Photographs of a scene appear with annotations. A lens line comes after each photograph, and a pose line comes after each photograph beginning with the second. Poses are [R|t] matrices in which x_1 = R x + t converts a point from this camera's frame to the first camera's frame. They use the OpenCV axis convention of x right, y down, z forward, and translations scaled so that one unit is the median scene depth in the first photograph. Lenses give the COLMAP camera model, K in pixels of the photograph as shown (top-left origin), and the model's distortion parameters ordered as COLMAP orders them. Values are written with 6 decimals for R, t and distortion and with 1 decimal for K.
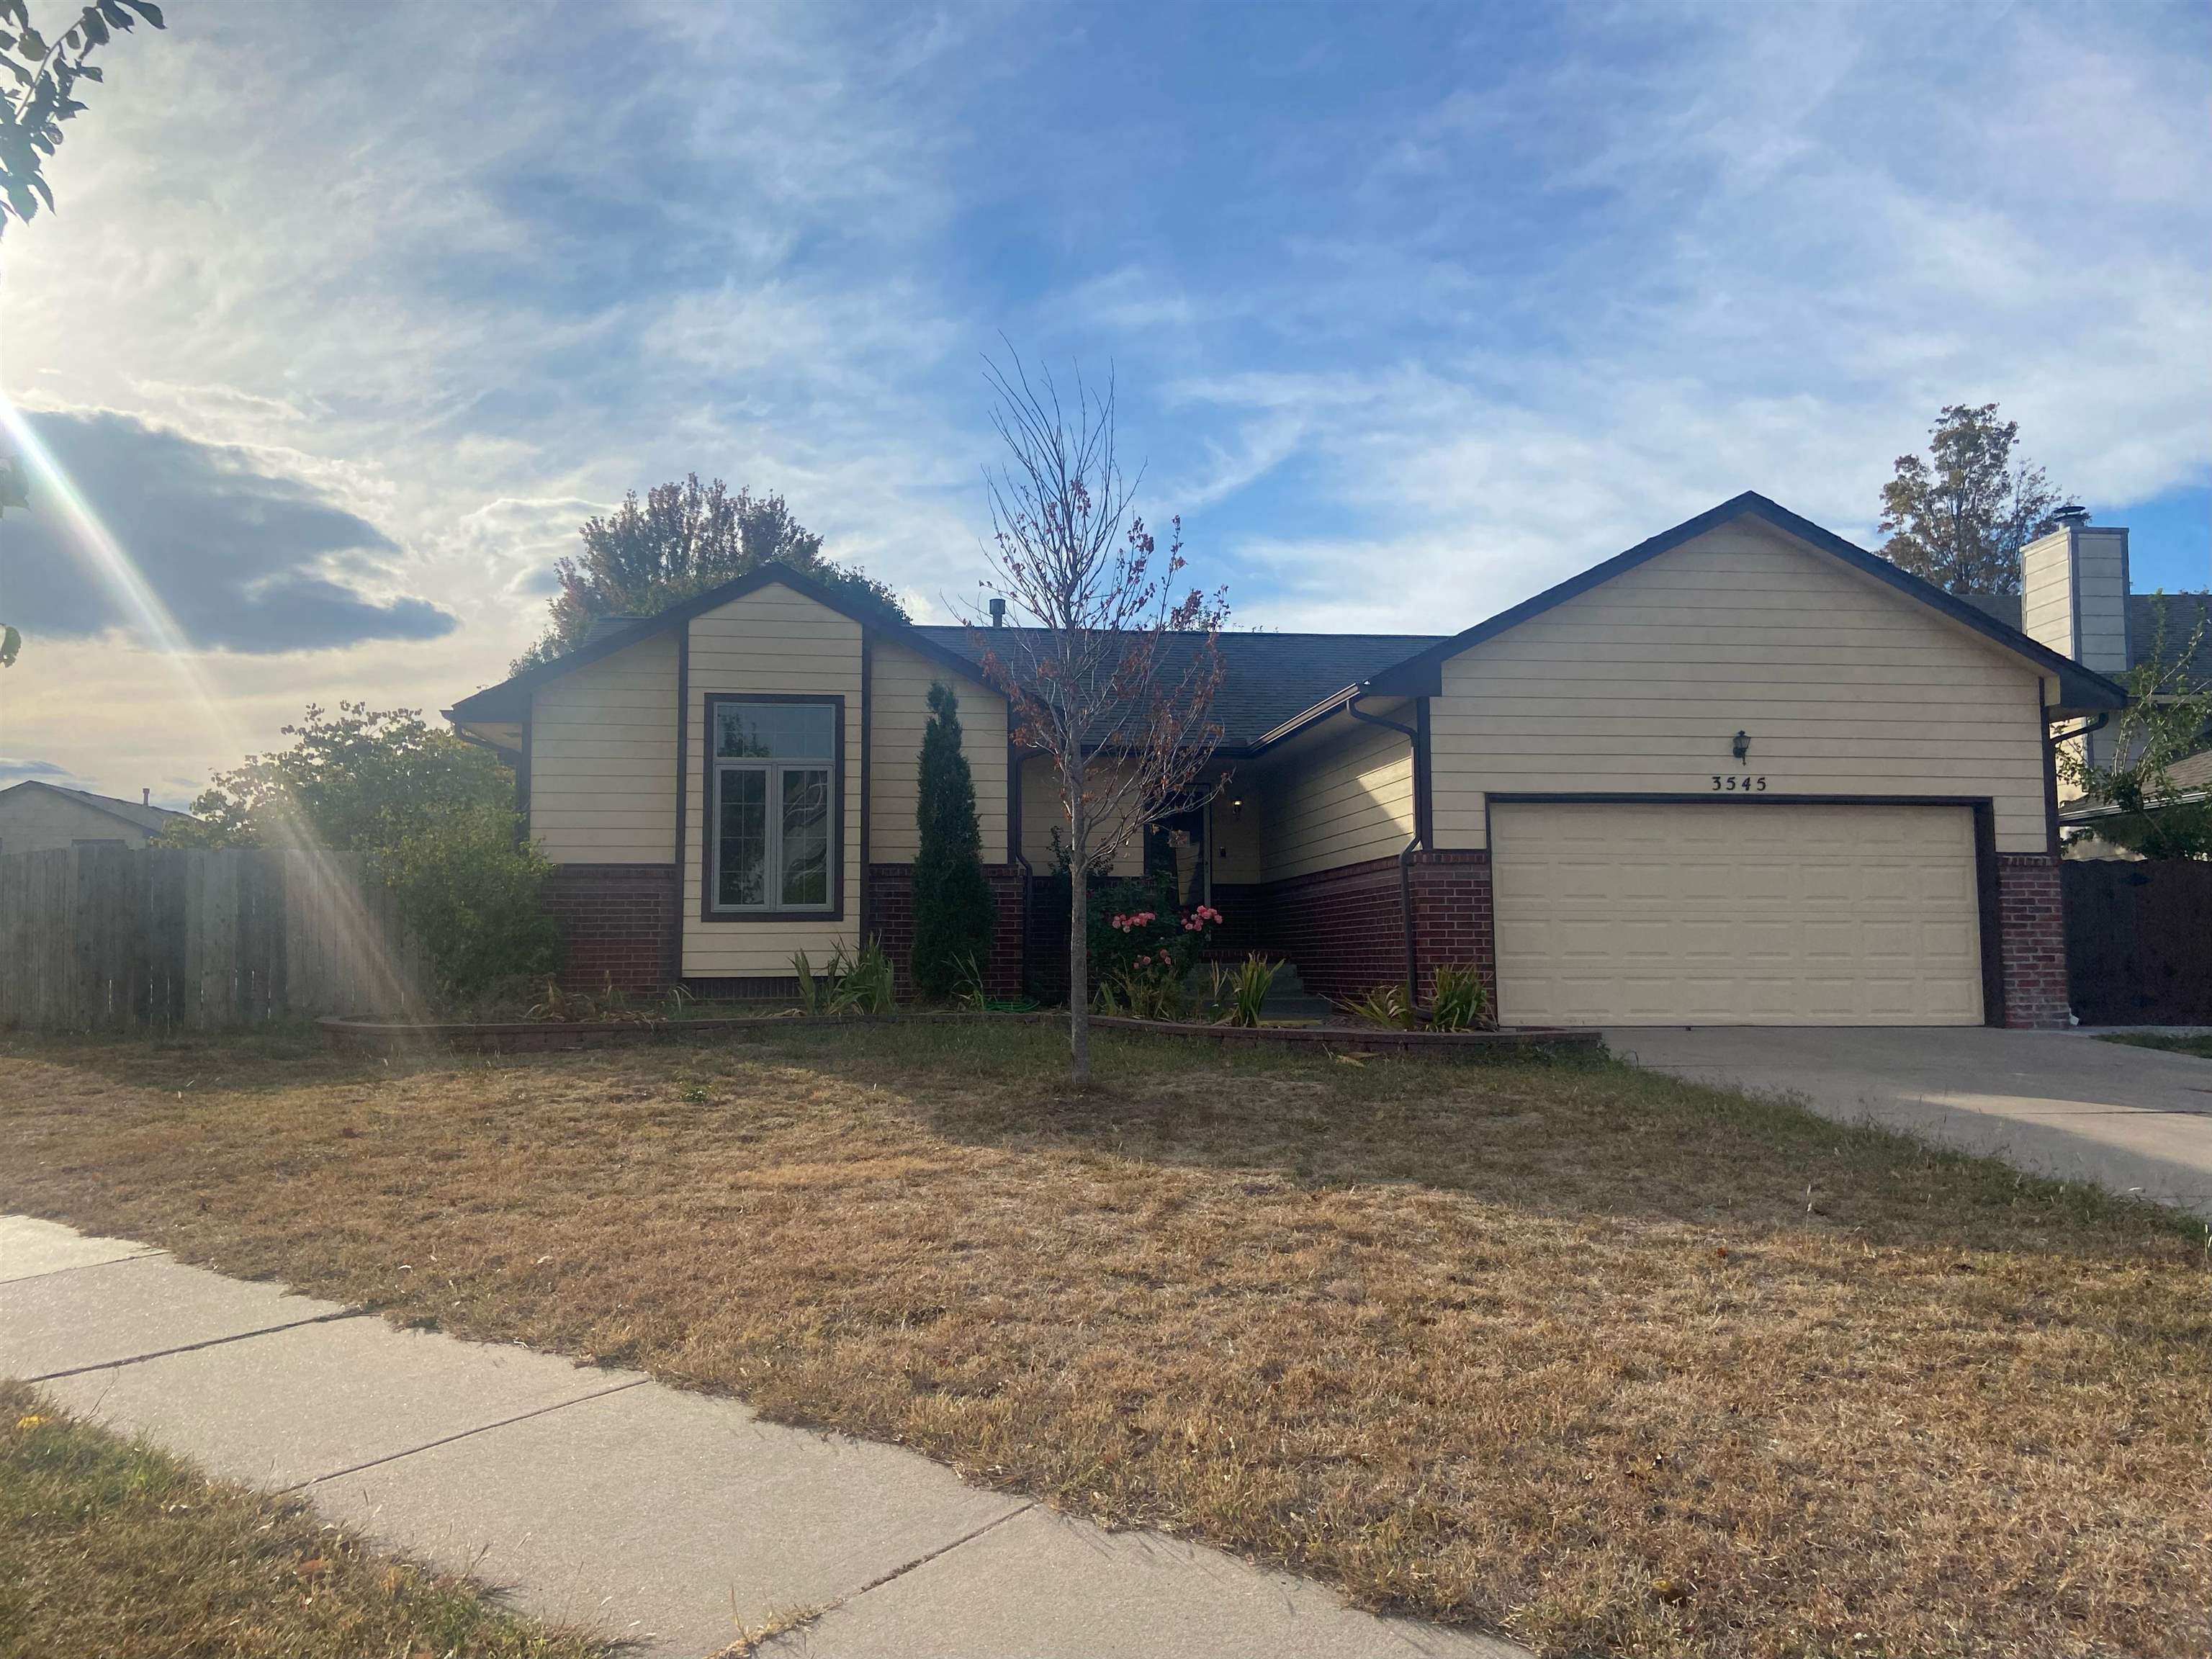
lens RADIAL K [[1670.6, 0, 1114.8], [0, 1670.6, 838.6], [0, 0, 1]] dist [0.106146, -0.125733]
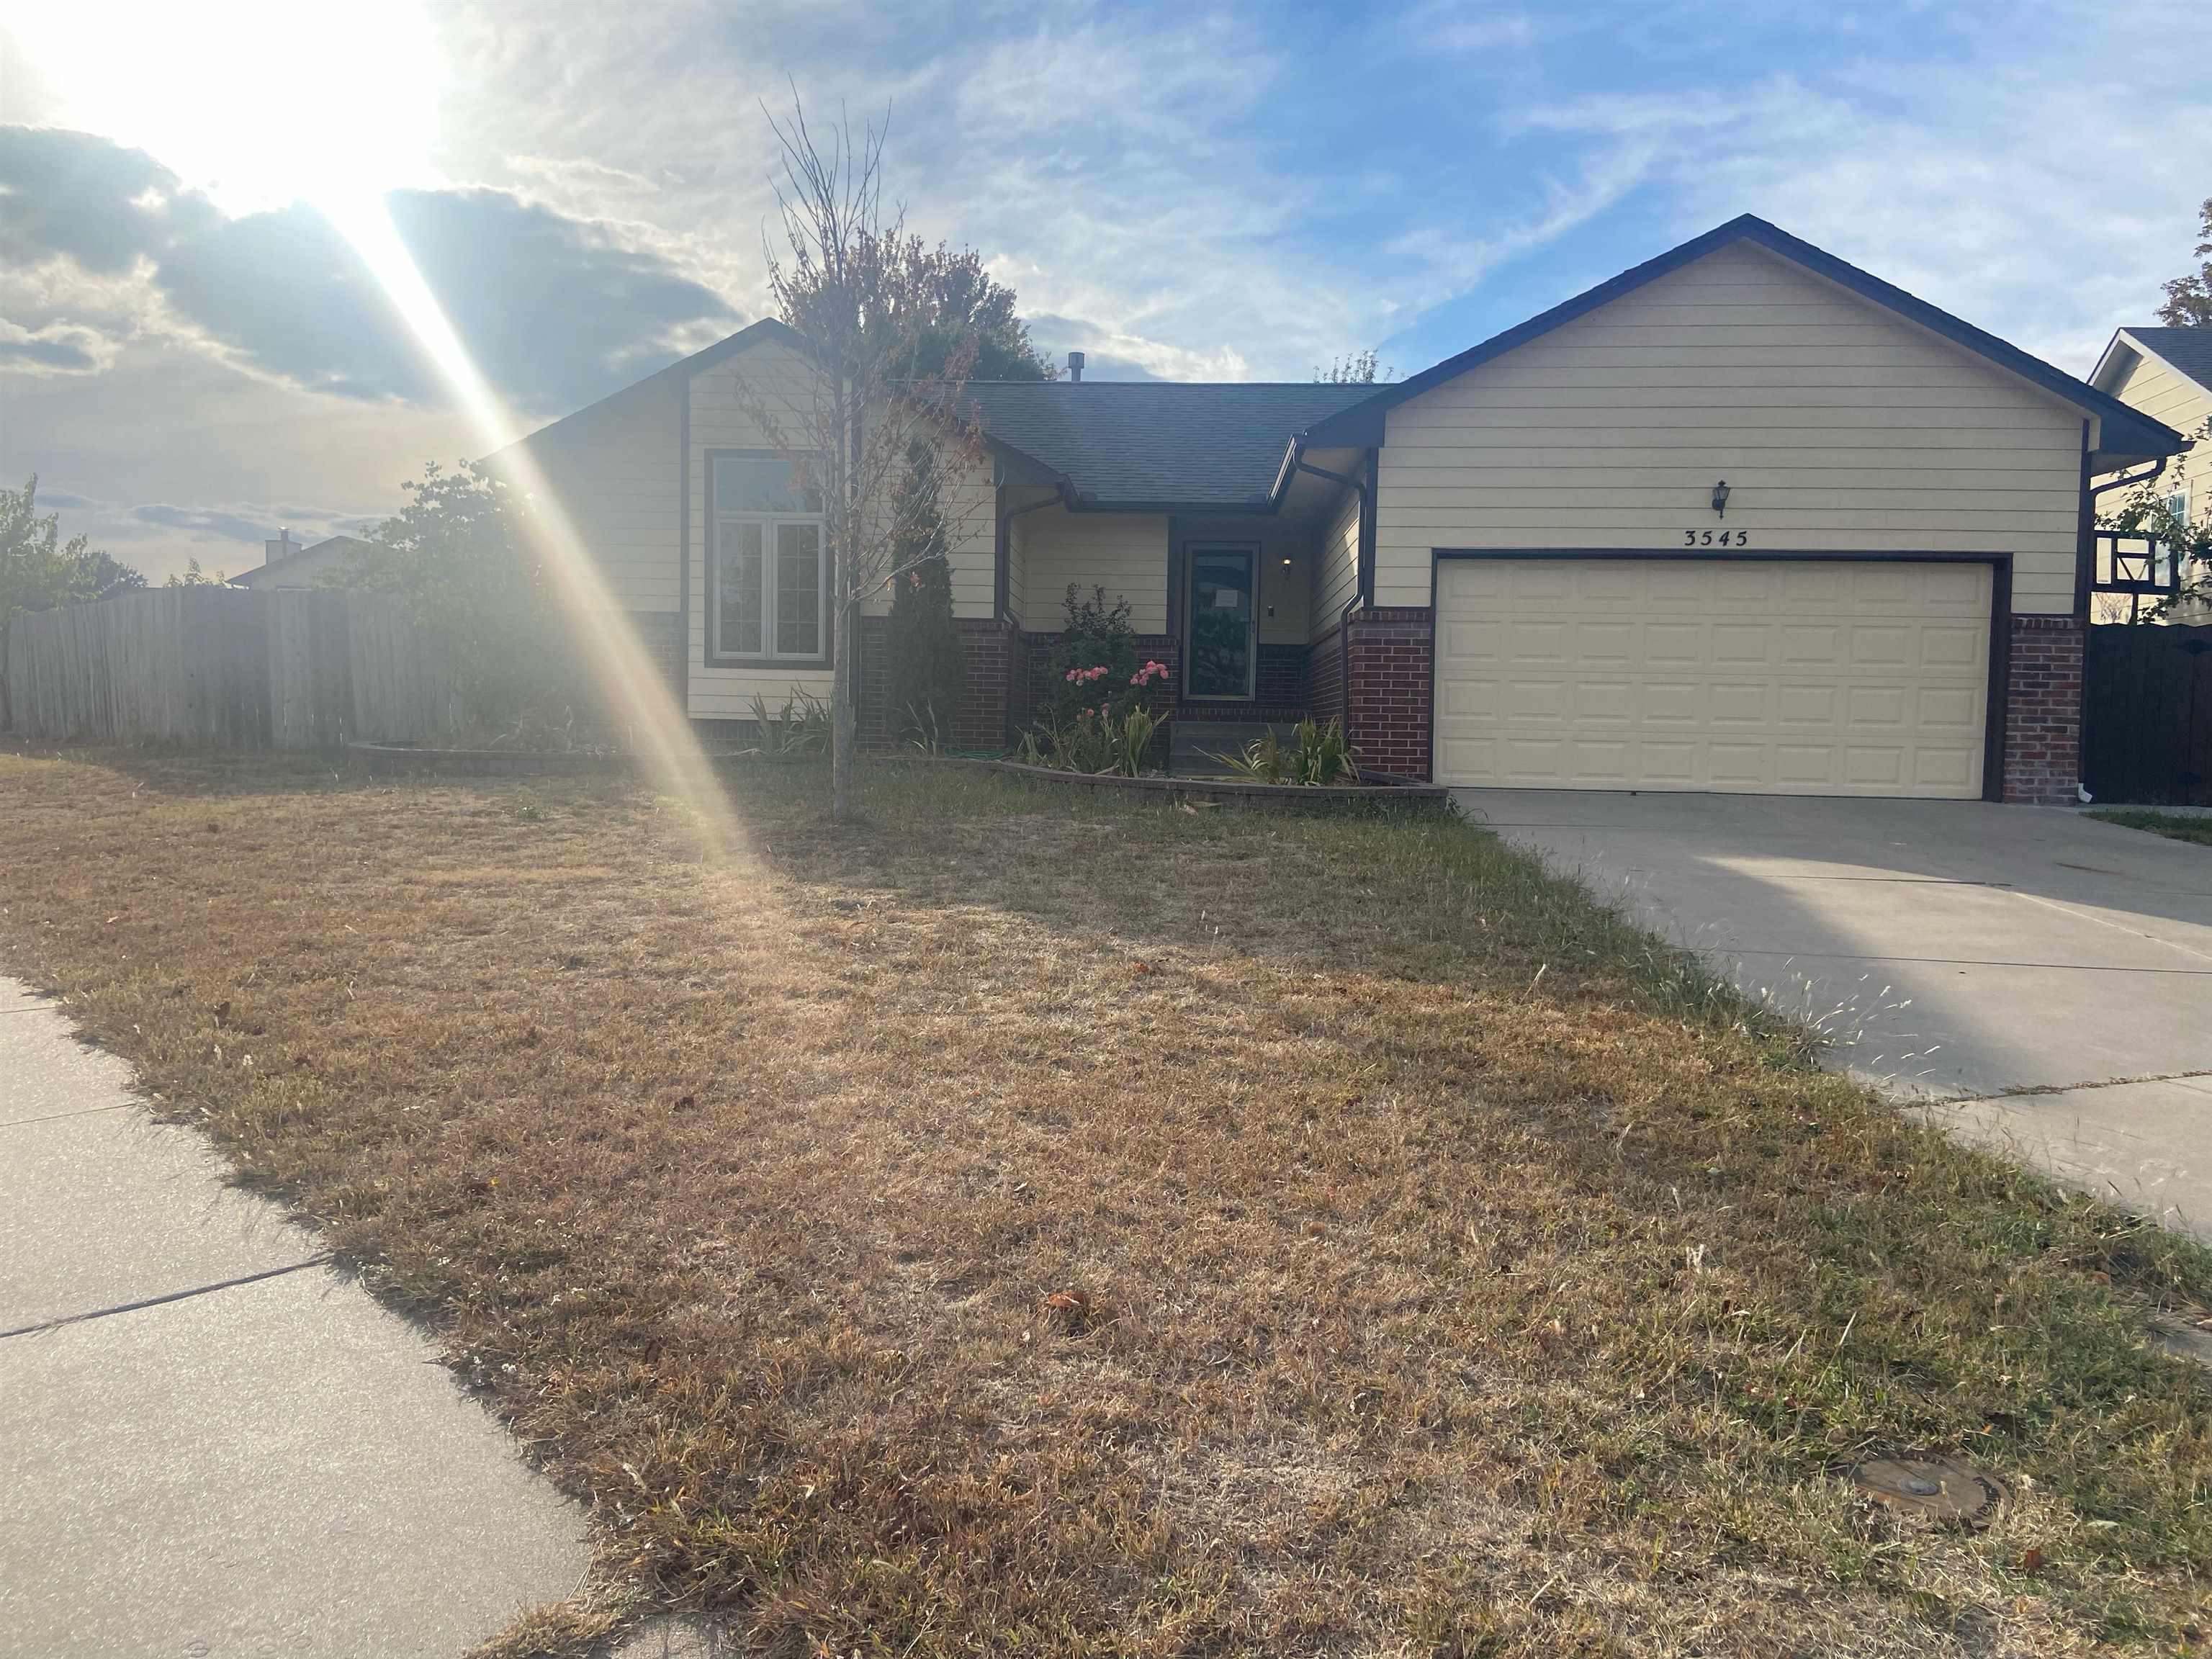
lens RADIAL K [[1670.6, 0, 1114.2], [0, 1670.6, 809.0], [0, 0, 1]] dist [0.106146, -0.125733]
pose [[0.981749, 0.033066, -0.187283, 0.038002], [-0.010442, 0.992656, 0.120523, 0.001230], [0.189893, -0.116367, 0.974884, -0.000359]]
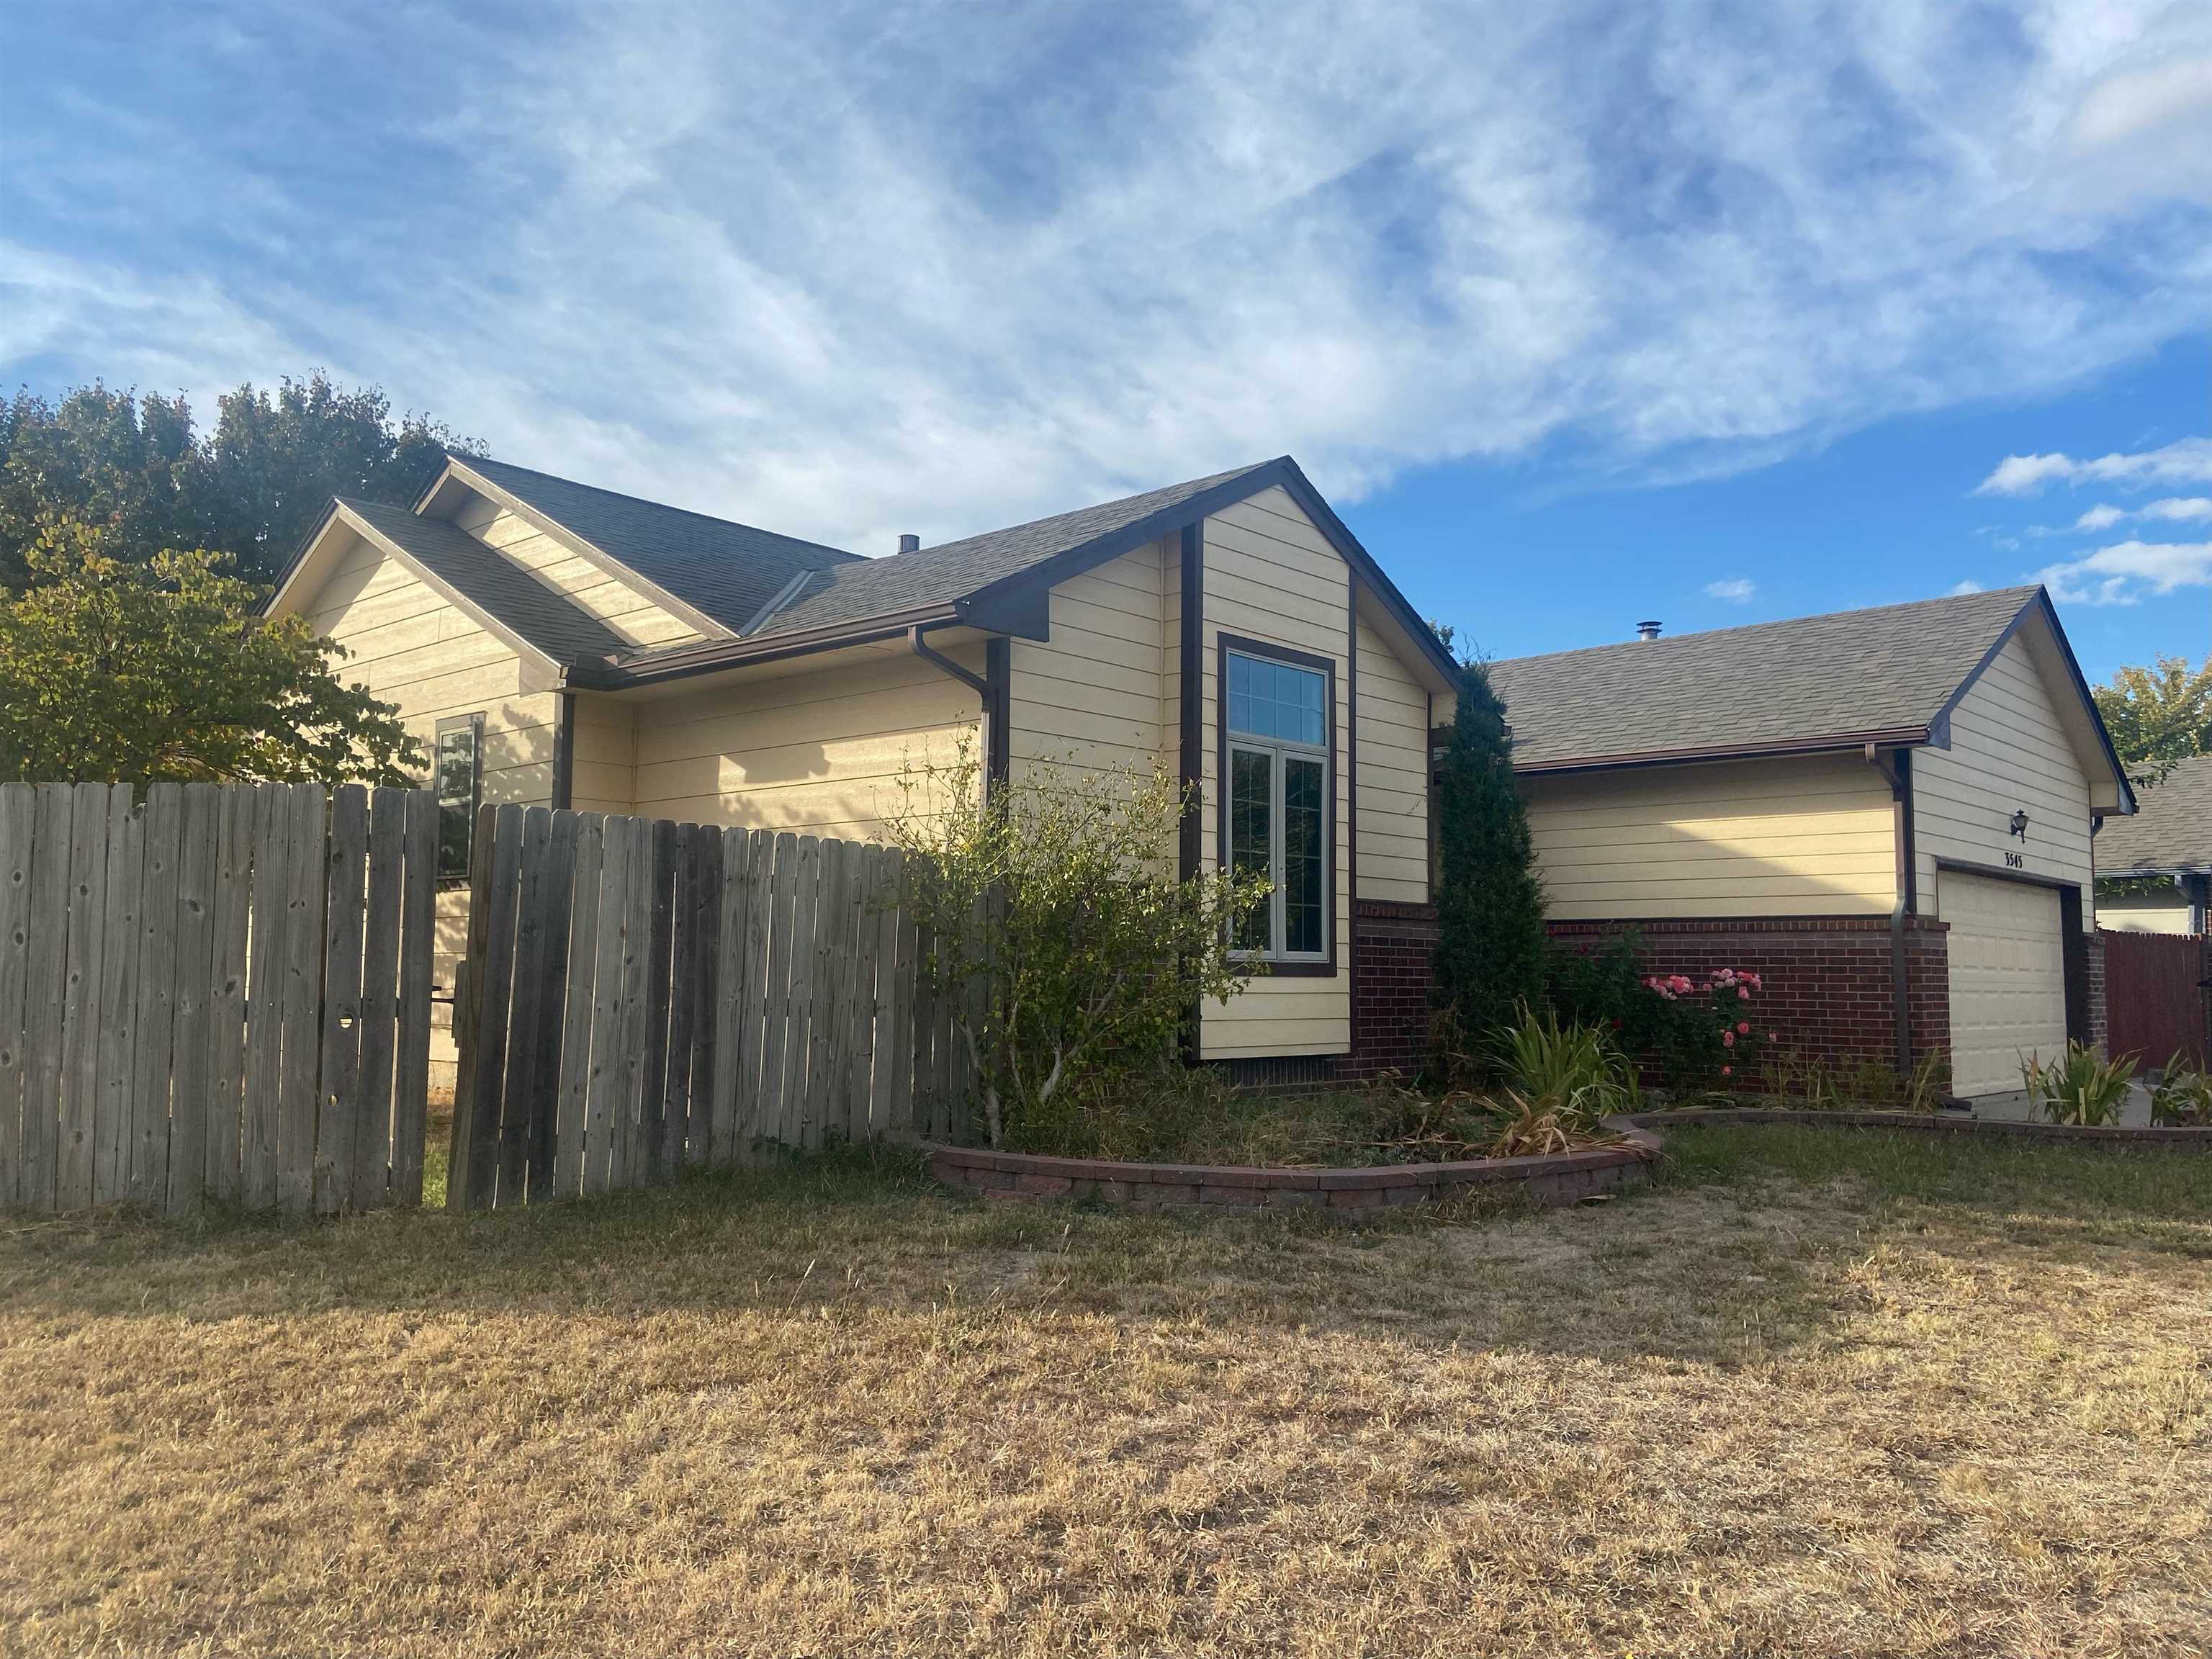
lens RADIAL K [[1714.0, 0, 1102.9], [0, 1714.0, 927.4], [0, 0, 1]] dist [0.081963, -0.066519]
pose [[0.769260, 0.032954, 0.638085, -0.127929], [-0.057762, 0.998167, 0.018086, 0.003715], [-0.636319, -0.050770, 0.769753, 0.090165]]
